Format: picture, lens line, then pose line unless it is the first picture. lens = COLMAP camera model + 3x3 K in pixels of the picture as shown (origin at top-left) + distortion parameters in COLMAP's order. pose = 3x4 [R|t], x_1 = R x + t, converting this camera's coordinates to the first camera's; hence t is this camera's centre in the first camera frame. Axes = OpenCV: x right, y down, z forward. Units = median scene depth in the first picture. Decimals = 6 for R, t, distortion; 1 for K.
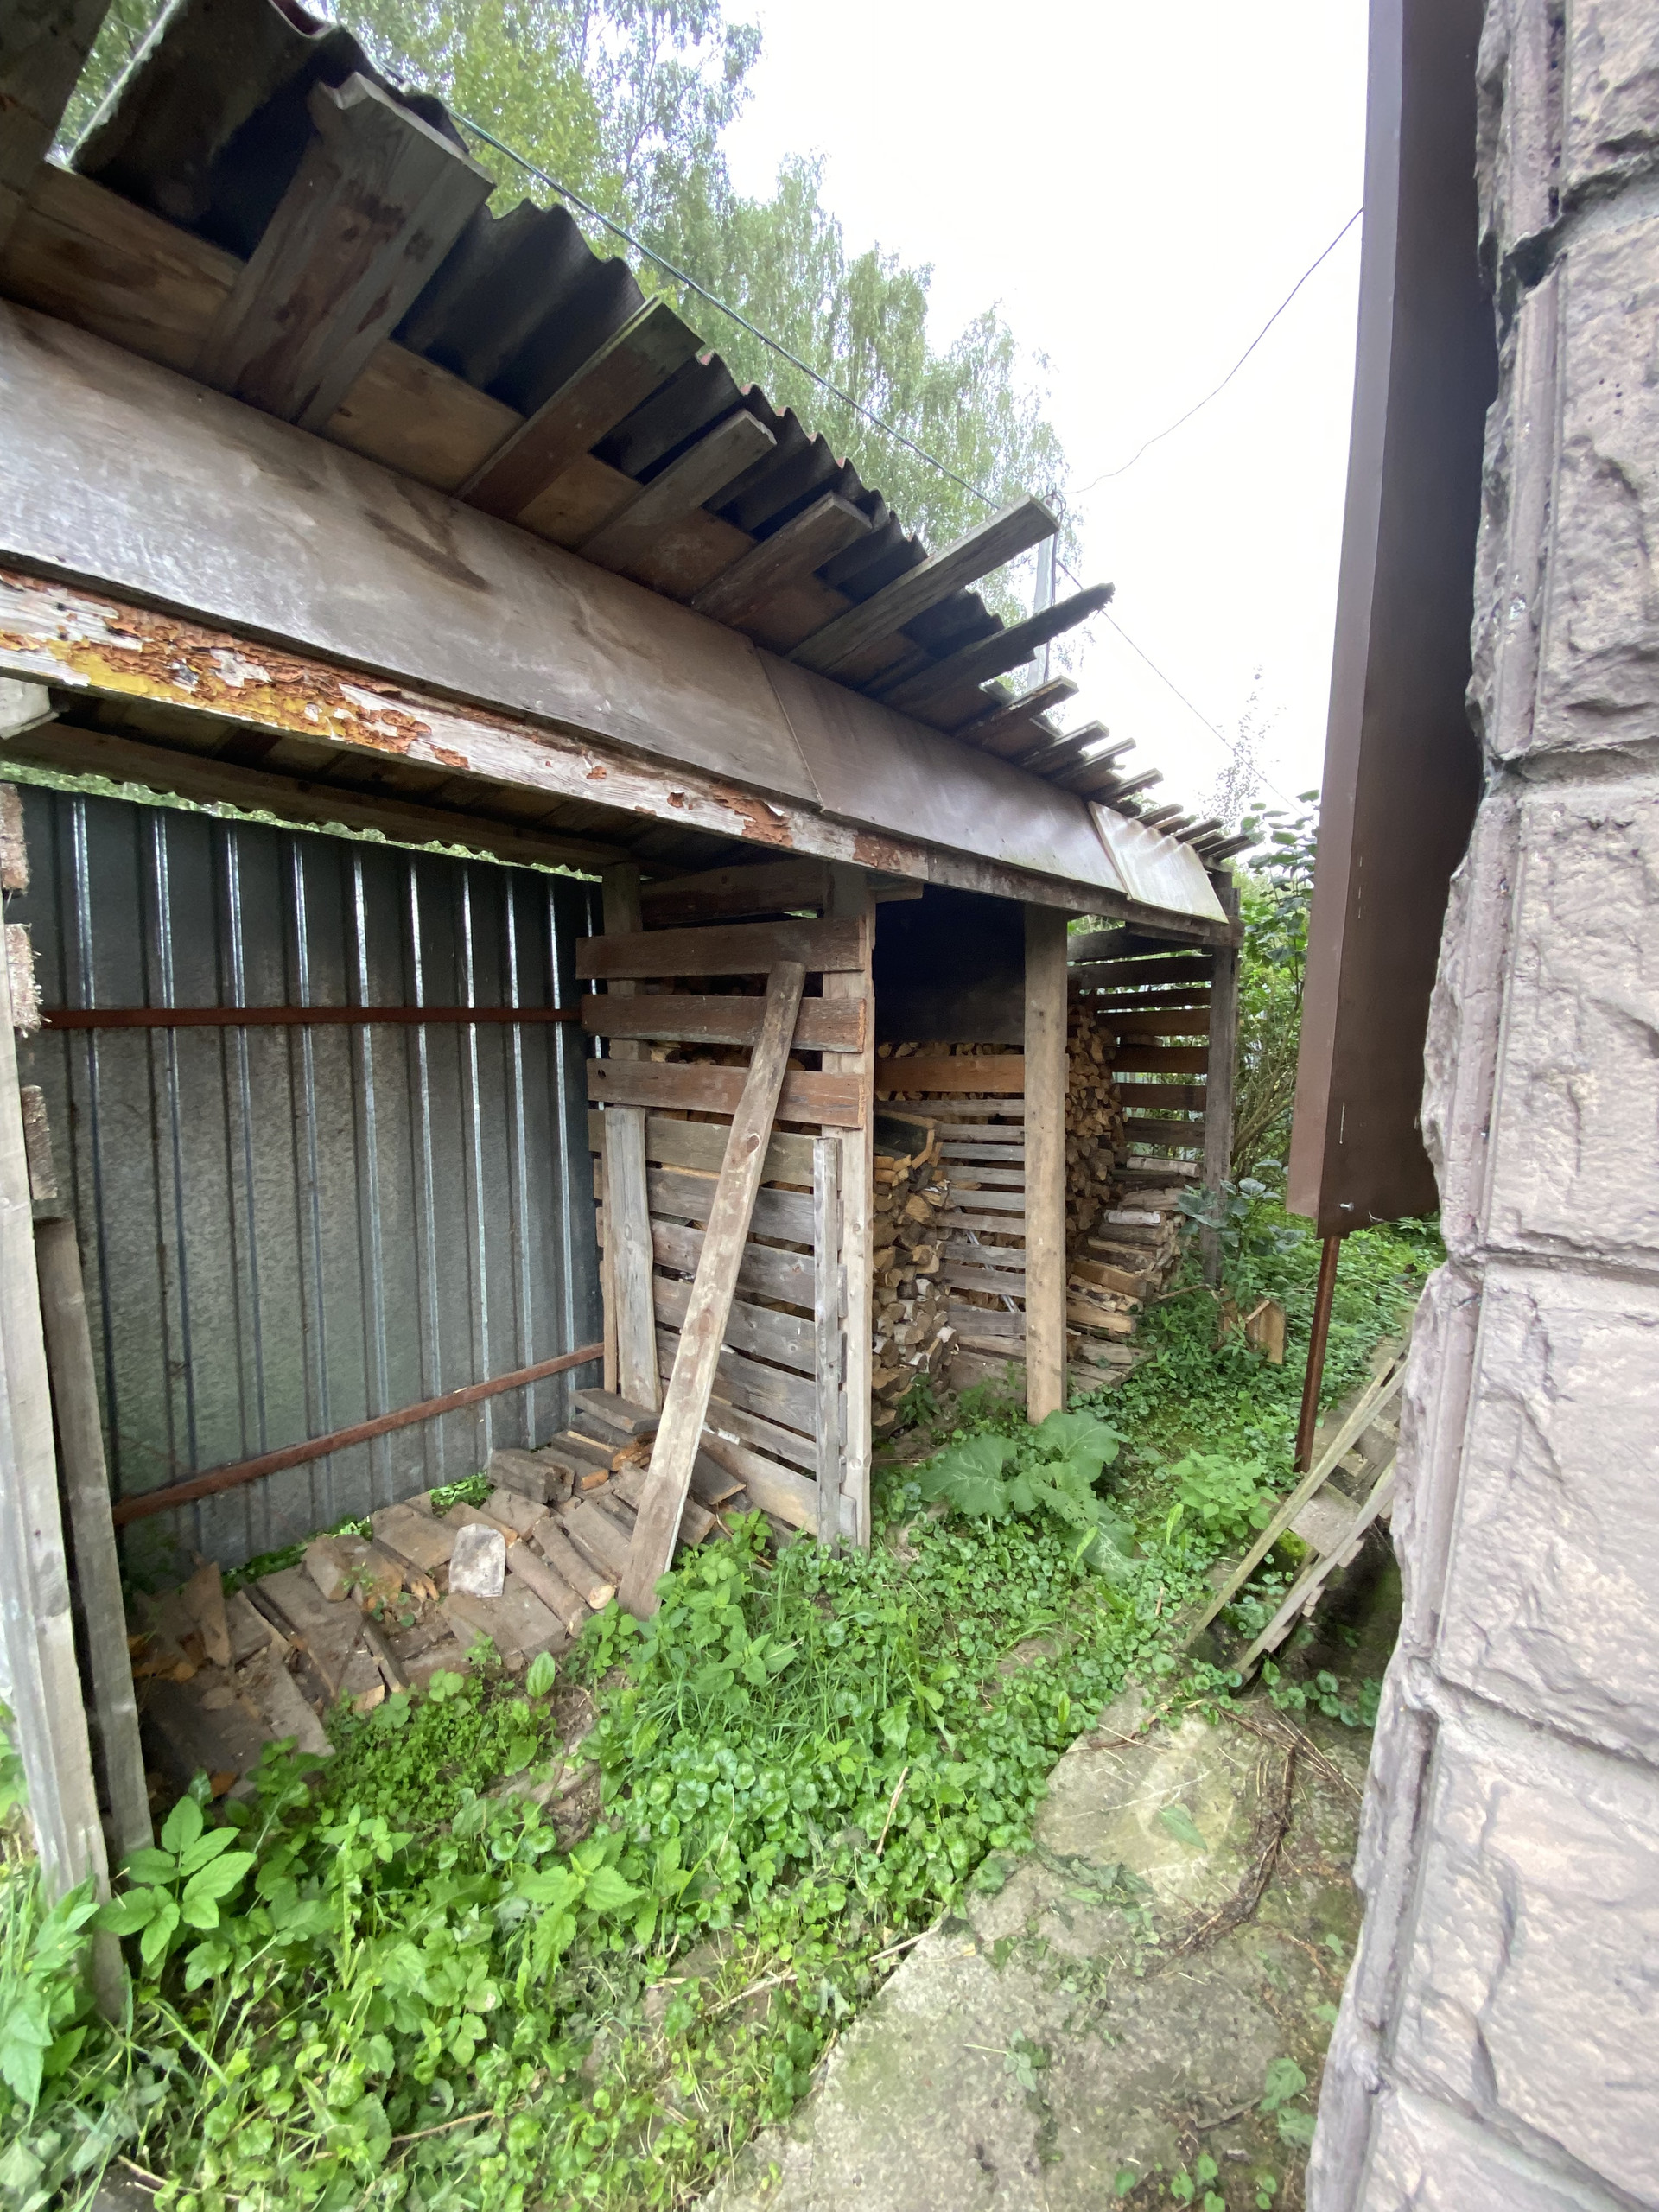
lens RADIAL K [[898.8, 0, 825.6], [0, 898.8, 1106.8], [0, 0, 1]] dist [0.016461, -0.017555]
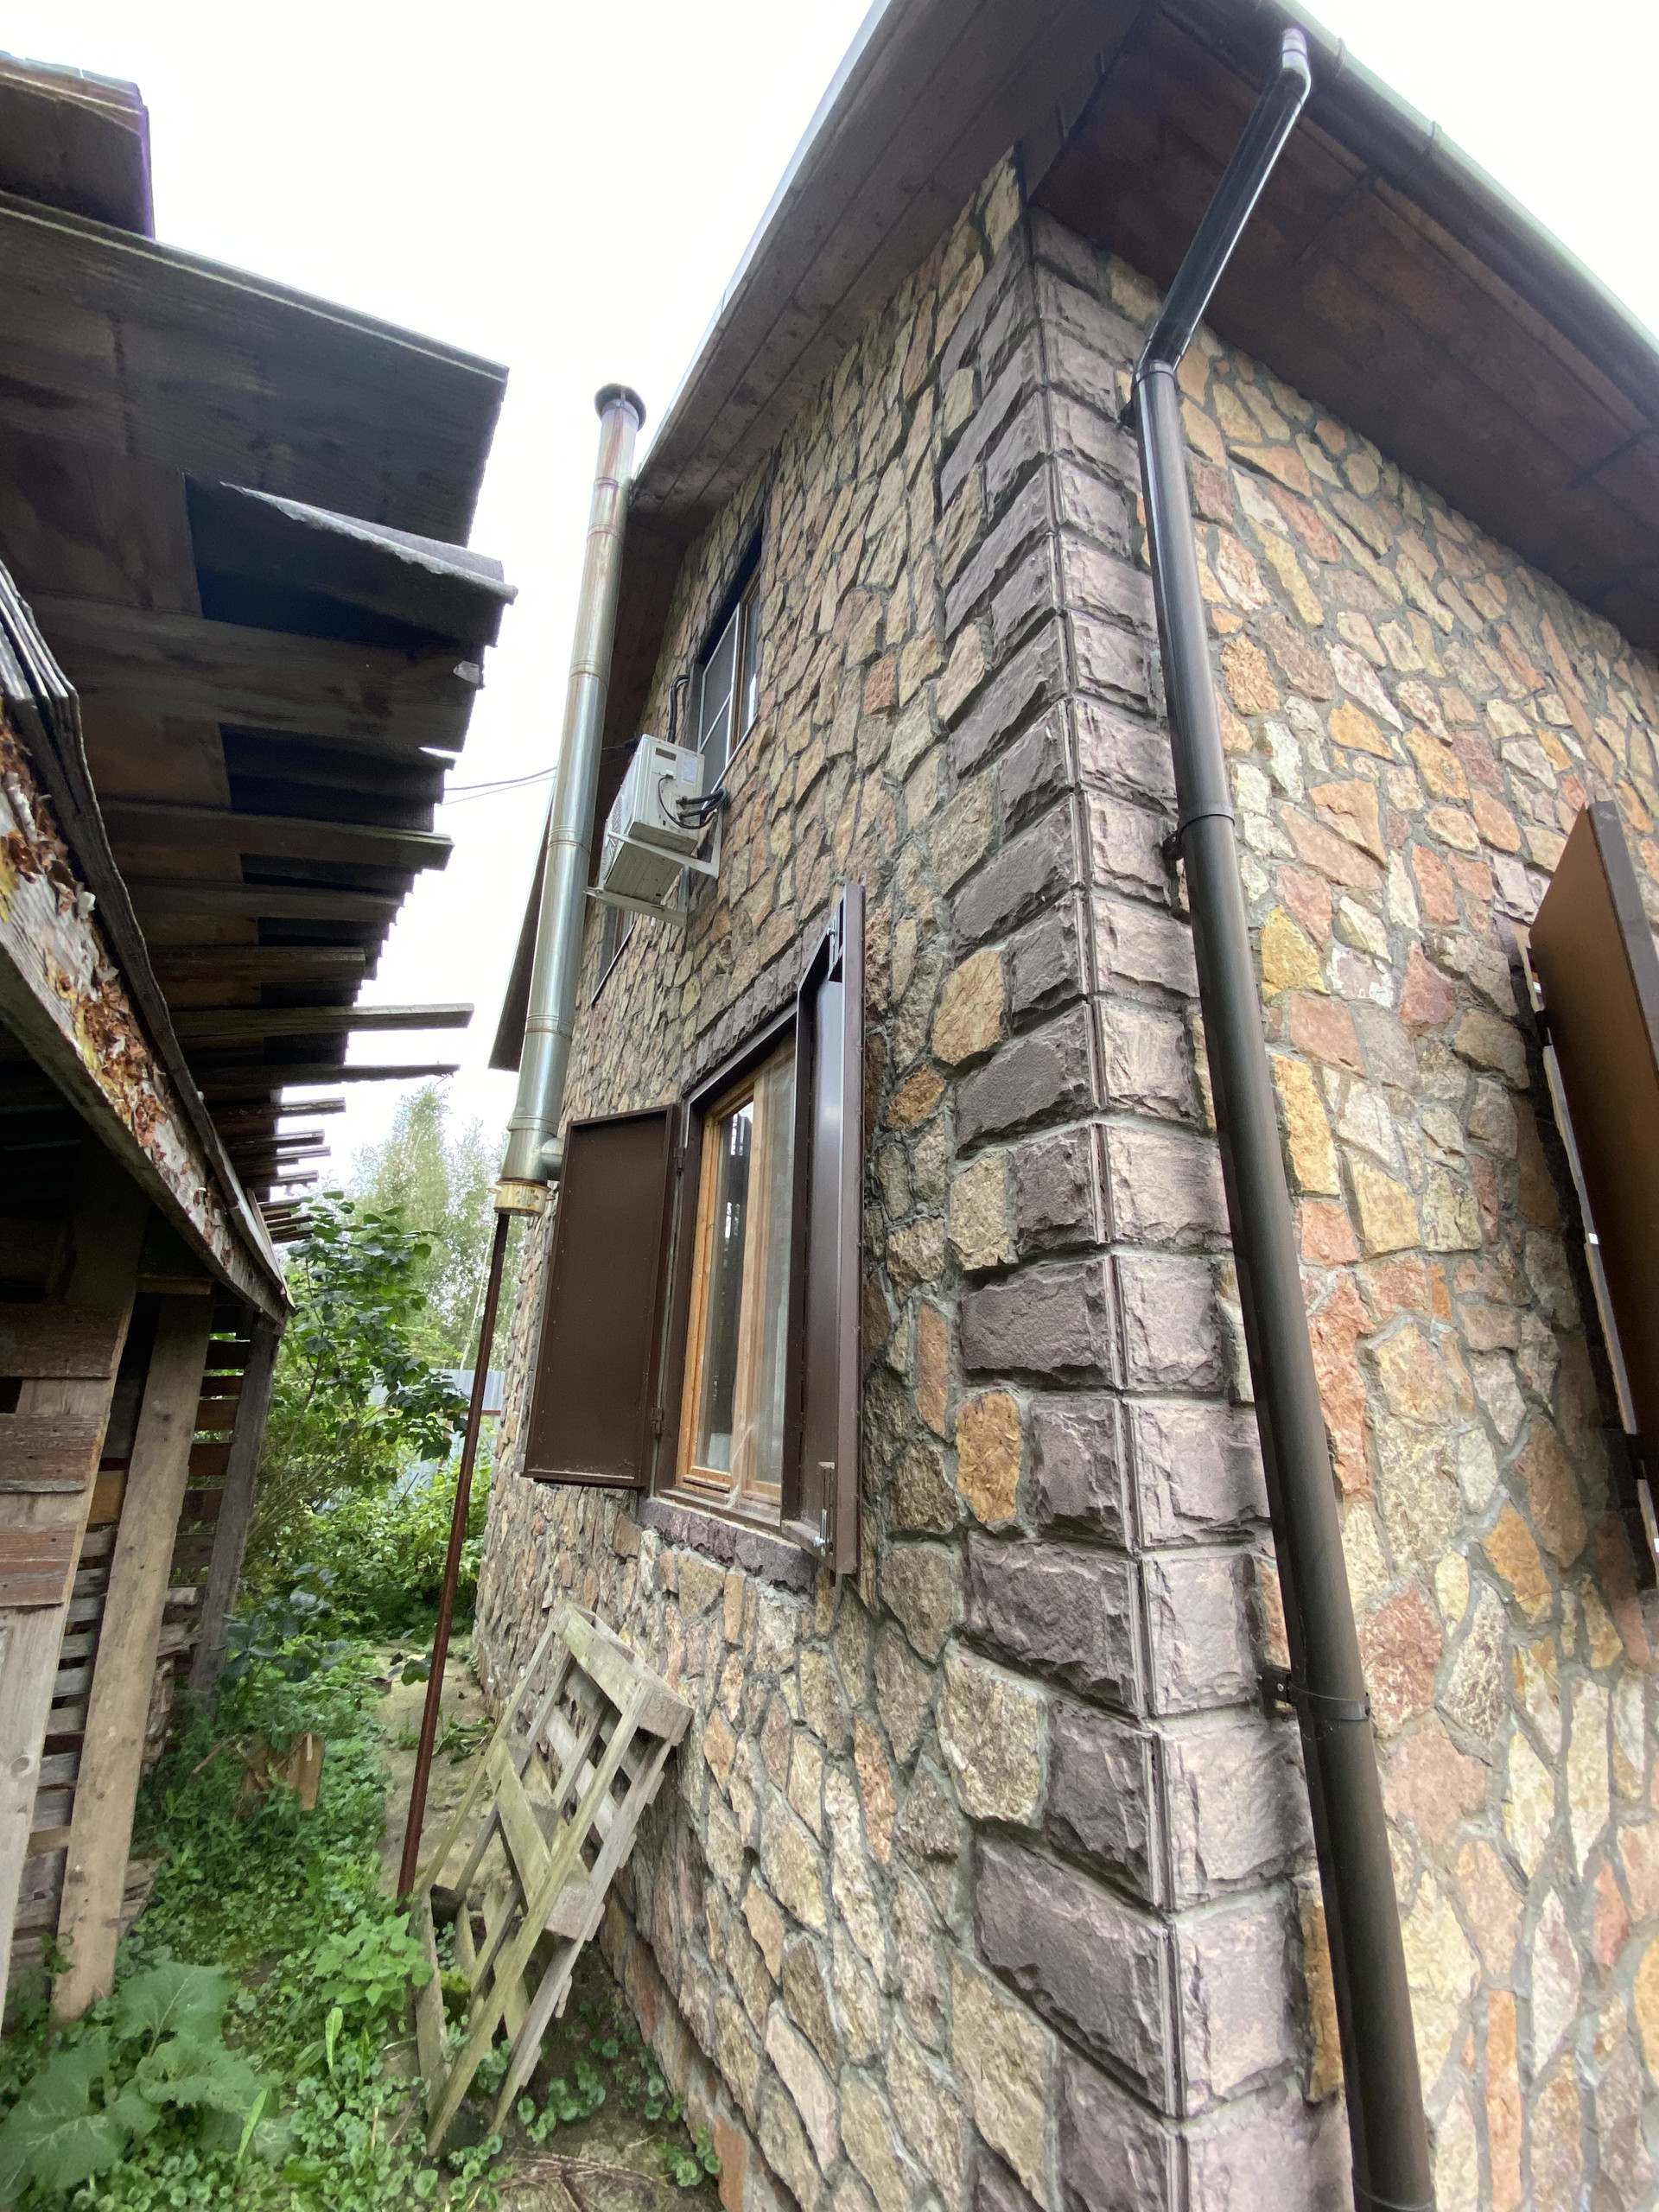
lens RADIAL K [[898.8, 0, 825.6], [0, 898.8, 1106.8], [0, 0, 1]] dist [0.016461, -0.017555]
pose [[0.391462, 0.272200, 0.879013, -0.459230], [0.091368, 0.939029, -0.331475, -0.054857], [-0.915647, 0.210073, 0.342724, 0.095211]]
